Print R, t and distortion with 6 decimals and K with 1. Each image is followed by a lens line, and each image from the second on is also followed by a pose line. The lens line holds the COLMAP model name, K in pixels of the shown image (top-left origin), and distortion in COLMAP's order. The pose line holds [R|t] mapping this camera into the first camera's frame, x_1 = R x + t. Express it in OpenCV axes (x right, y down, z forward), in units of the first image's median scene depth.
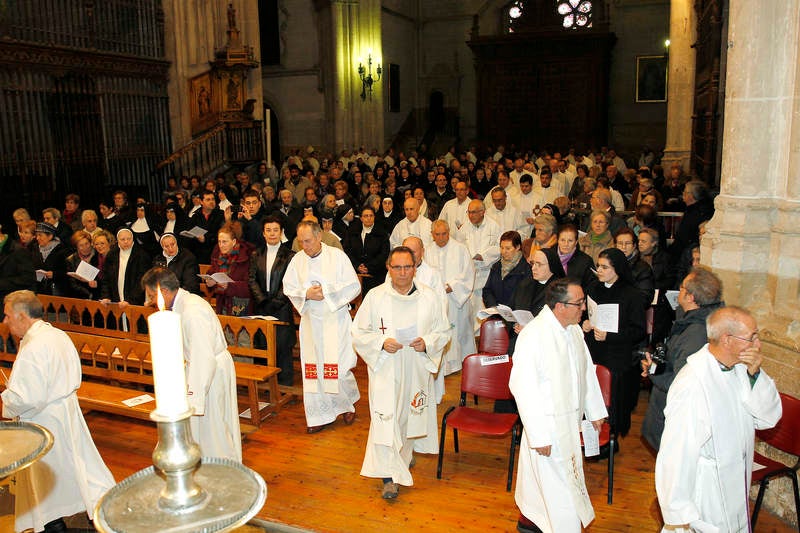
lens RADIAL K [[815.6, 0, 408.7], [0, 815.6, 250.1], [0, 0, 1]] dist [-0.044561, 0.000000]
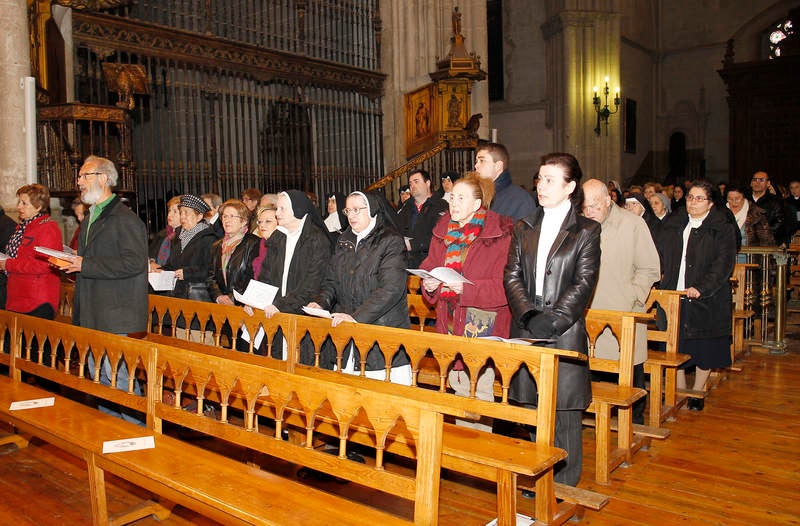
lens RADIAL K [[717.9, 0, 383.3], [0, 717.9, 265.6], [0, 0, 1]] dist [-0.096577, 0.079995]
pose [[0.958085, 0.025083, -0.285383, -0.106850], [-0.050186, 0.995450, -0.080992, 0.057313], [0.282053, 0.091920, 0.954985, 0.419292]]
